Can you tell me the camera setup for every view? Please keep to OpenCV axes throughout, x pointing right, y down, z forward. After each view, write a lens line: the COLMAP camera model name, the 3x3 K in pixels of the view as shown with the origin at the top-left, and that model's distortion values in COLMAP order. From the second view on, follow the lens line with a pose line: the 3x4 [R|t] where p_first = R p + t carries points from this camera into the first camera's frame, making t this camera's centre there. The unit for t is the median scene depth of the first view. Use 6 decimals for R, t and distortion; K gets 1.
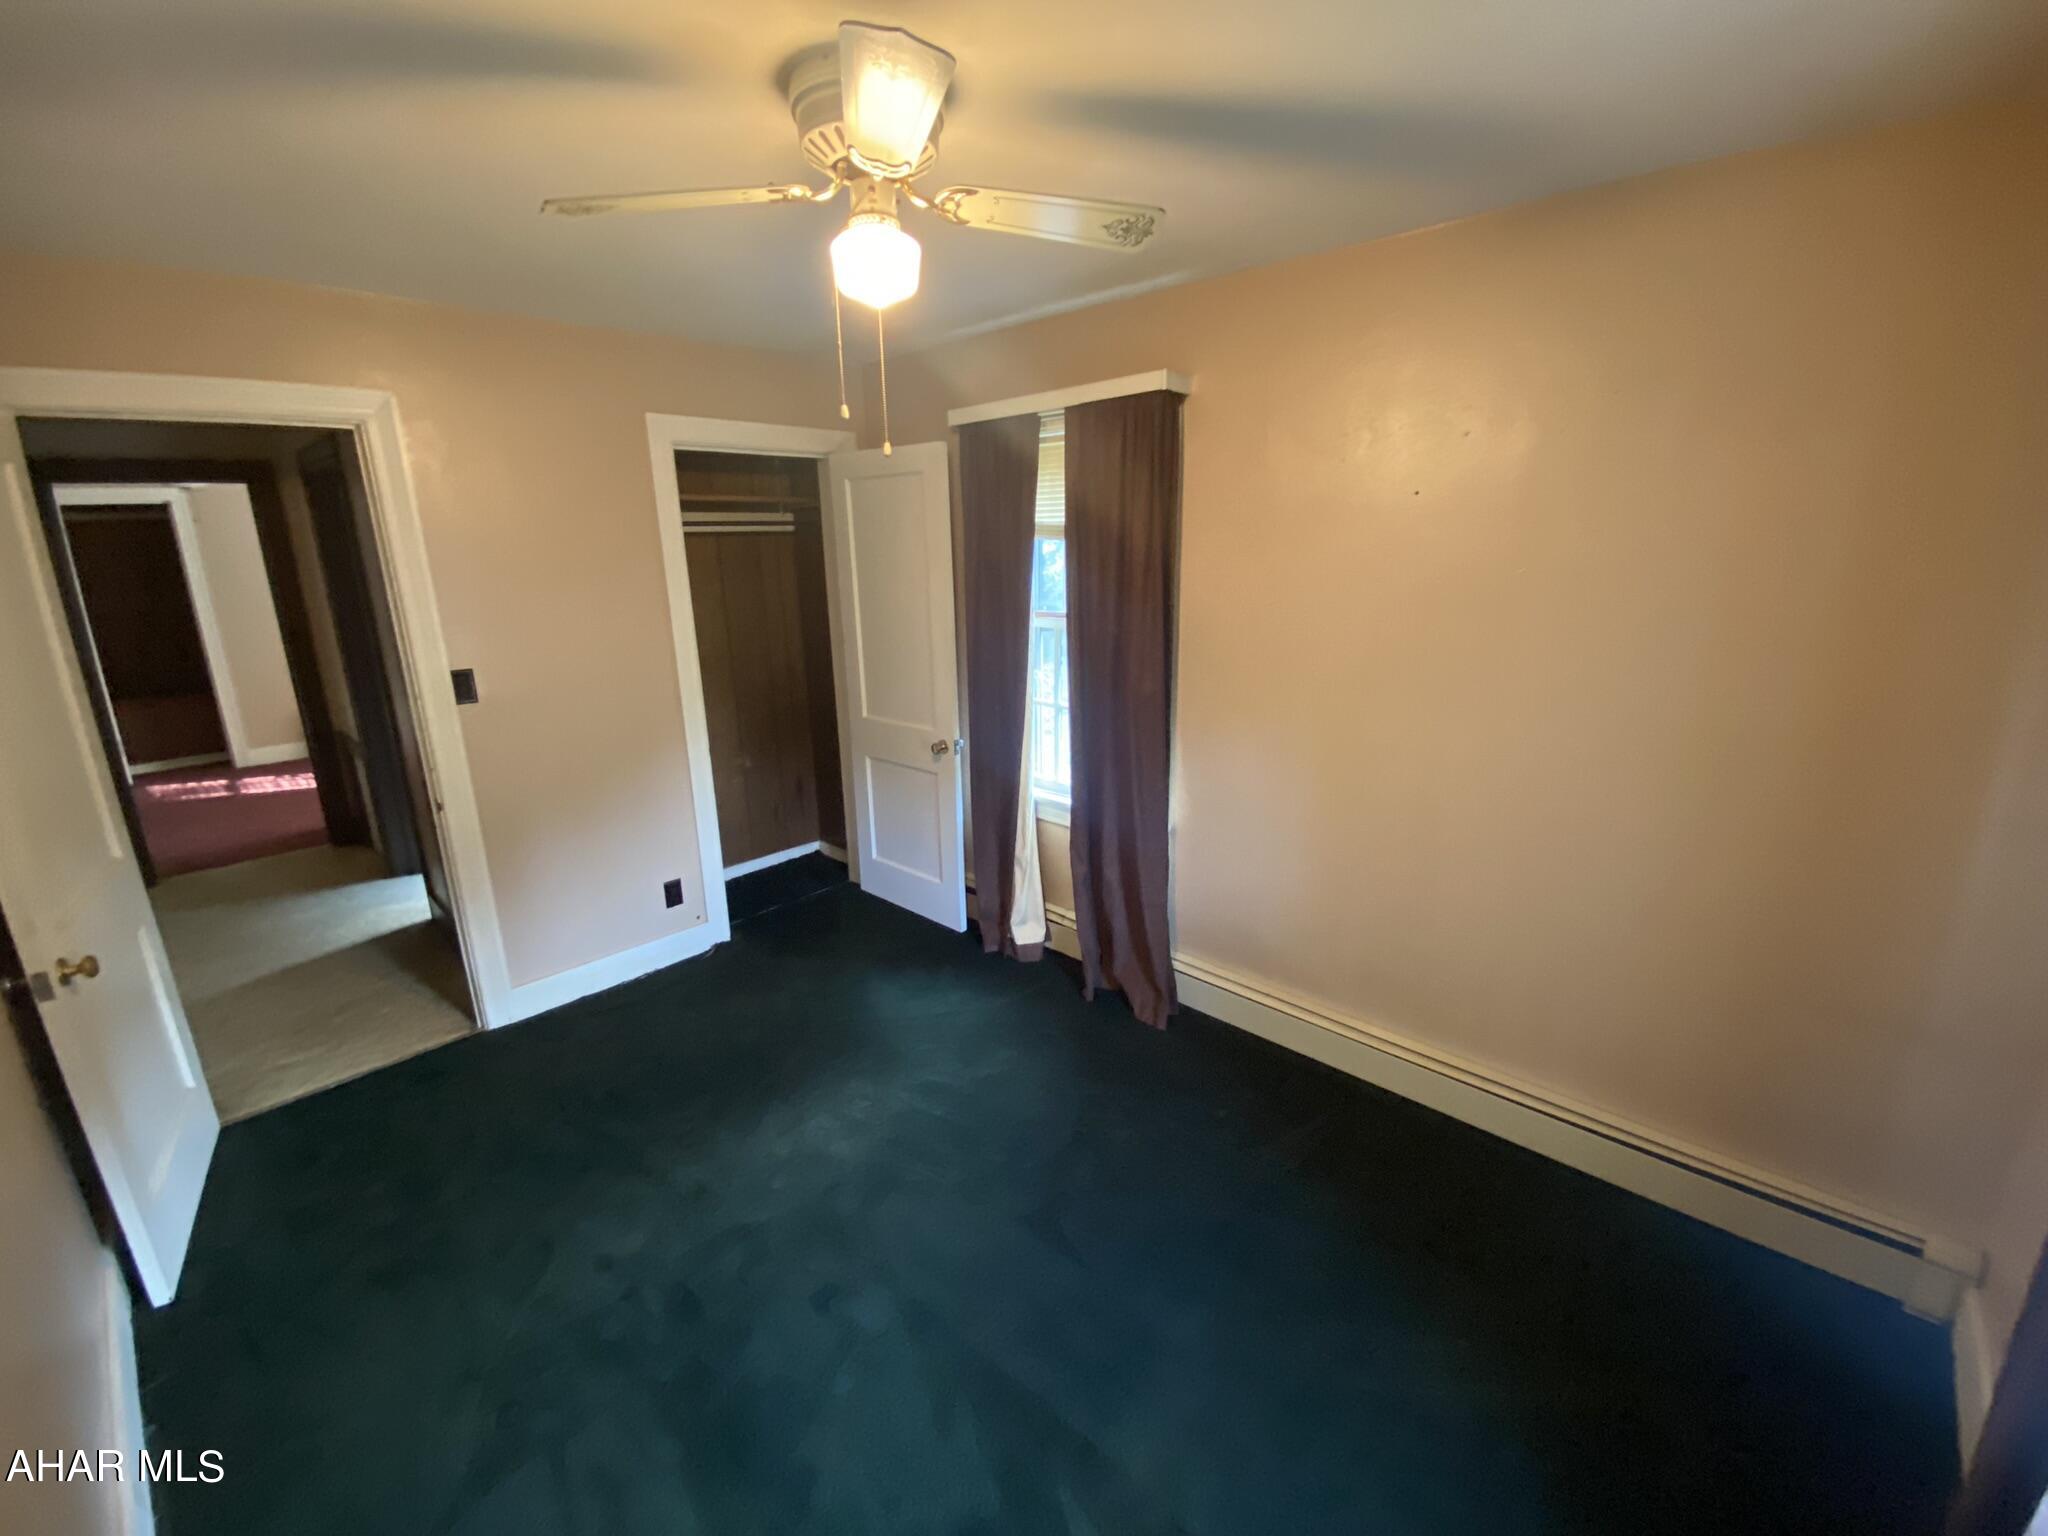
lens RADIAL K [[835.0, 0, 1019.5], [0, 835.0, 766.8], [0, 0, 1]] dist [0.032594, -0.025348]
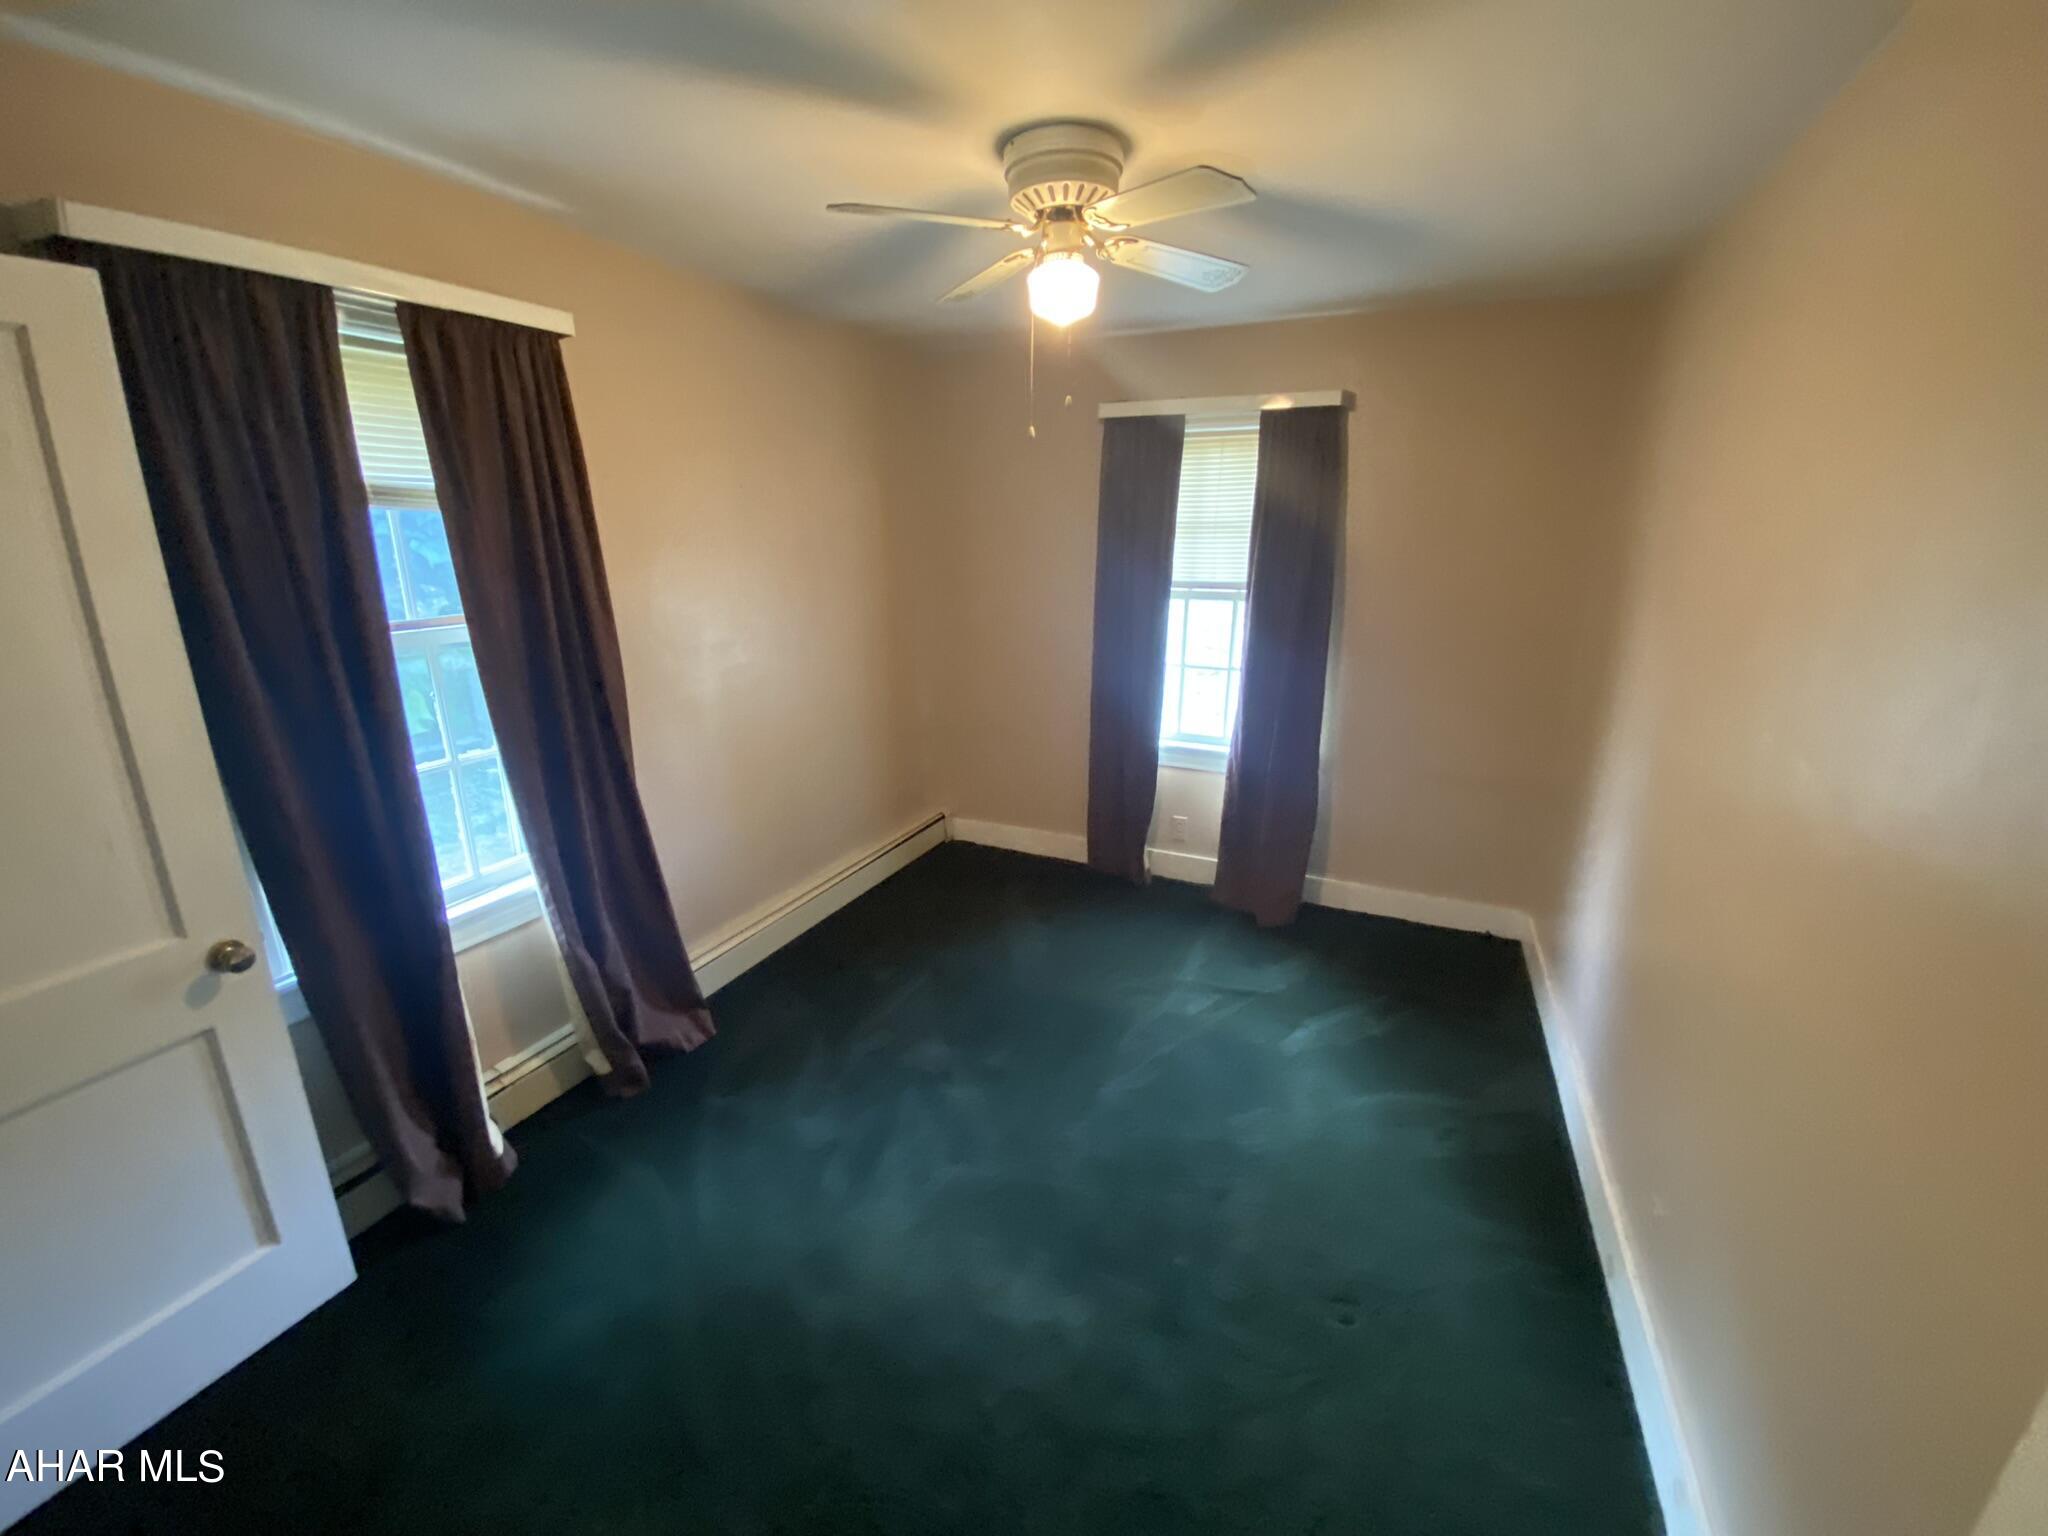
lens RADIAL K [[835.0, 0, 1019.5], [0, 835.0, 766.8], [0, 0, 1]] dist [0.032594, -0.025348]
pose [[-0.338726, -0.237301, 0.910468, -0.751023], [0.244724, 0.912146, 0.328785, -0.194539], [-0.908501, 0.334182, -0.250894, 0.826503]]
